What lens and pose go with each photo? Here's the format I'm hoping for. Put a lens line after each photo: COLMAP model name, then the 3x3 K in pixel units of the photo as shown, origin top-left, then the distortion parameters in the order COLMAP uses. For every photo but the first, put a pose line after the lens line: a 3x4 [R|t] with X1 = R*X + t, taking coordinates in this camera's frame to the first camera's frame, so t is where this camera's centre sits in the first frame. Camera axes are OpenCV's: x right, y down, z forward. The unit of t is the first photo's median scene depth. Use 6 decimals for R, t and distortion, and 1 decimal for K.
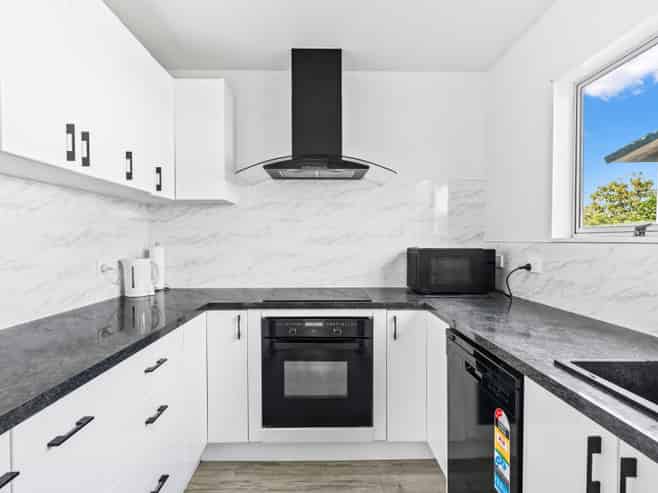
lens RADIAL K [[345.5, 0, 328.7], [0, 345.5, 245.5], [0, 0, 1]] dist [-0.019901, 0.000169]
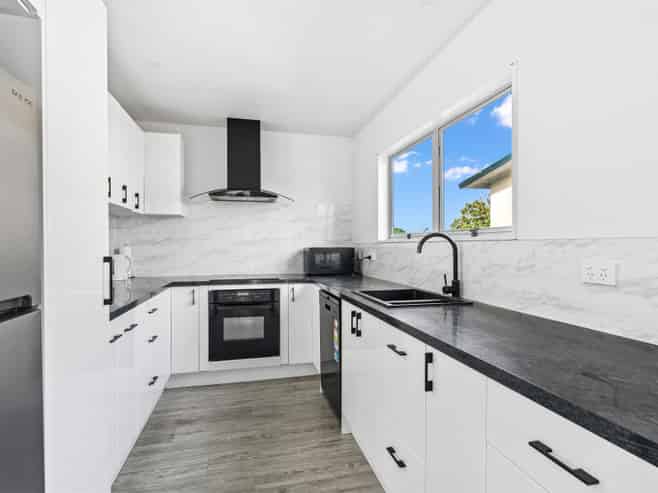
lens RADIAL K [[328.6, 0, 328.2], [0, 328.6, 245.6], [0, 0, 1]] dist [-0.004610, -0.000085]
pose [[0.972279, -0.000593, 0.233821, -0.013658], [0.005024, 0.999819, -0.018357, 0.032851], [-0.233768, 0.019023, 0.972106, -0.577035]]
